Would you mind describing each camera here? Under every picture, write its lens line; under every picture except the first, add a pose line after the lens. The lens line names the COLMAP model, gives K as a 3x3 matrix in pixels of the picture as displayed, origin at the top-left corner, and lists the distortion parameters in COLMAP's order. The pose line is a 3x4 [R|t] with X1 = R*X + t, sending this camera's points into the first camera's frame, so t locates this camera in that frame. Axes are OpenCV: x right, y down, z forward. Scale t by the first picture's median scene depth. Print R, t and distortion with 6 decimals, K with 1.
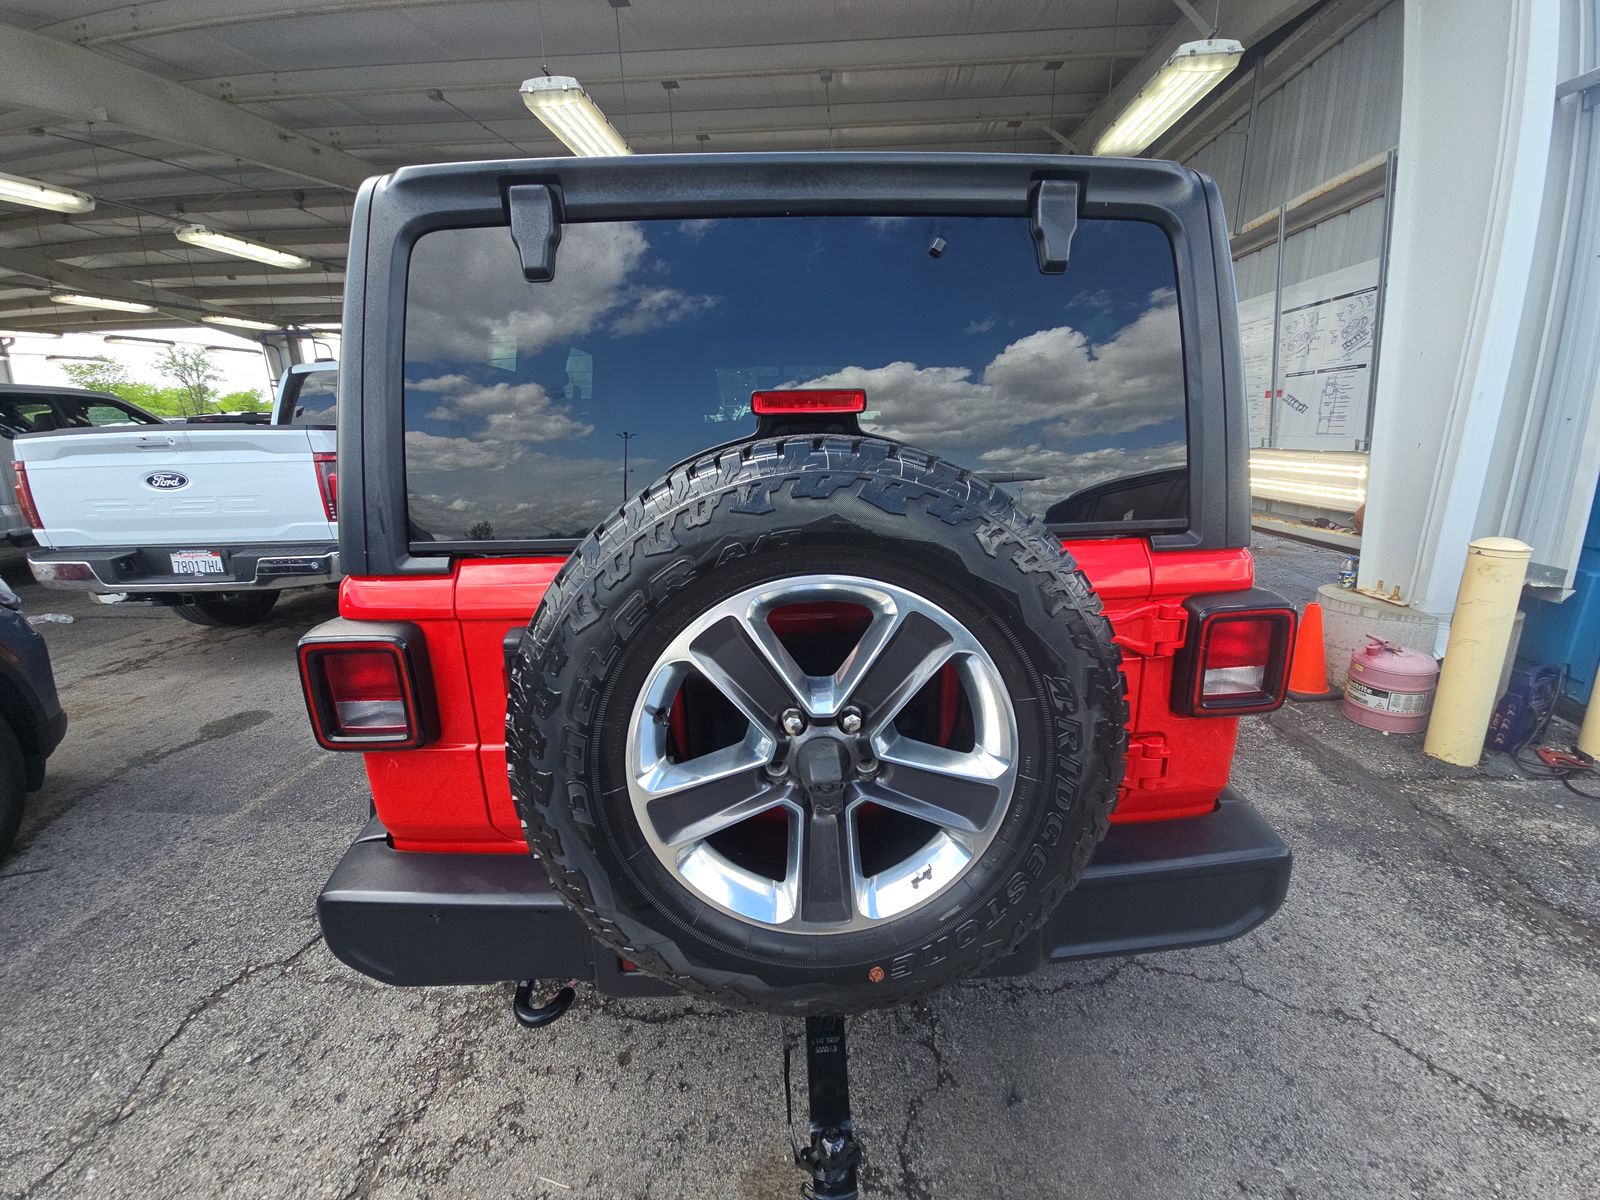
lens RADIAL K [[647.3, 0, 799.7], [0, 647.3, 603.8], [0, 0, 1]] dist [-0.003265, -0.000512]
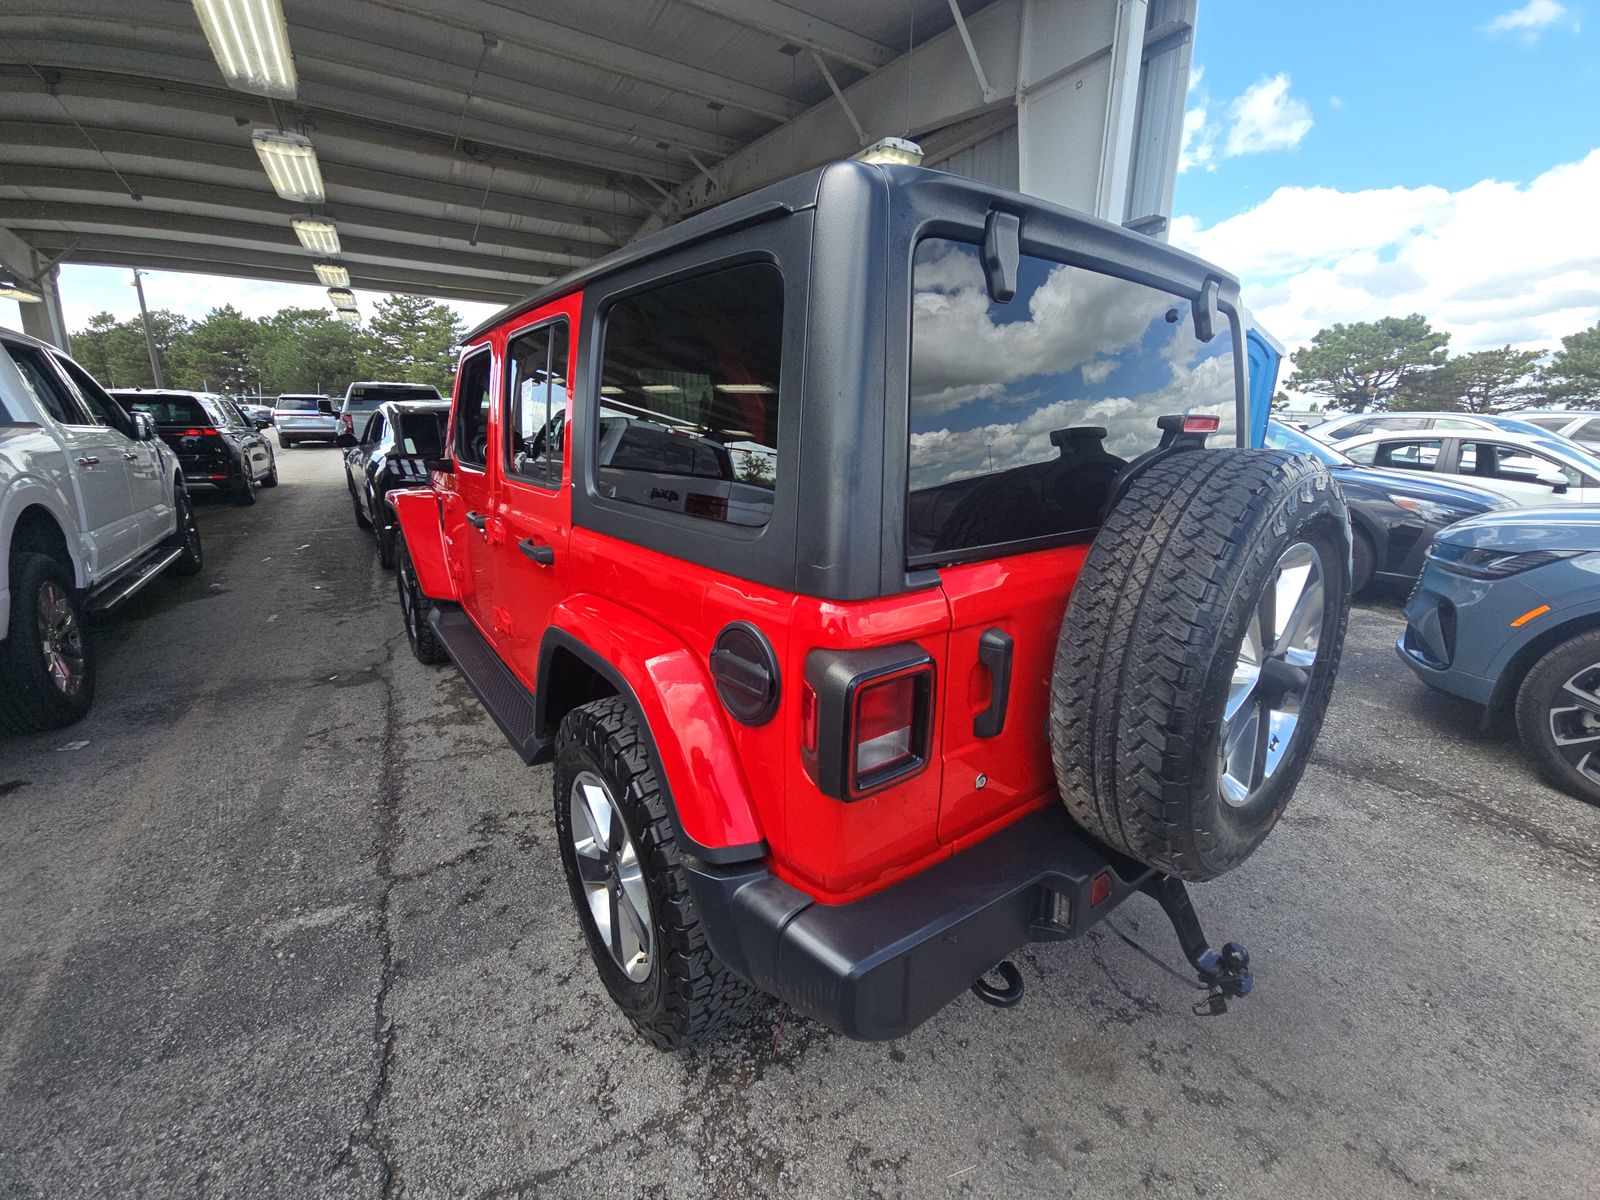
lens RADIAL K [[647.3, 0, 793.8], [0, 647.3, 605.3], [0, 0, 1]] dist [-0.003265, -0.000512]
pose [[0.815099, -0.132987, 0.563851, -0.924235], [0.135058, 0.990098, 0.038281, -0.067165], [-0.563359, 0.044949, 0.824989, 0.223666]]
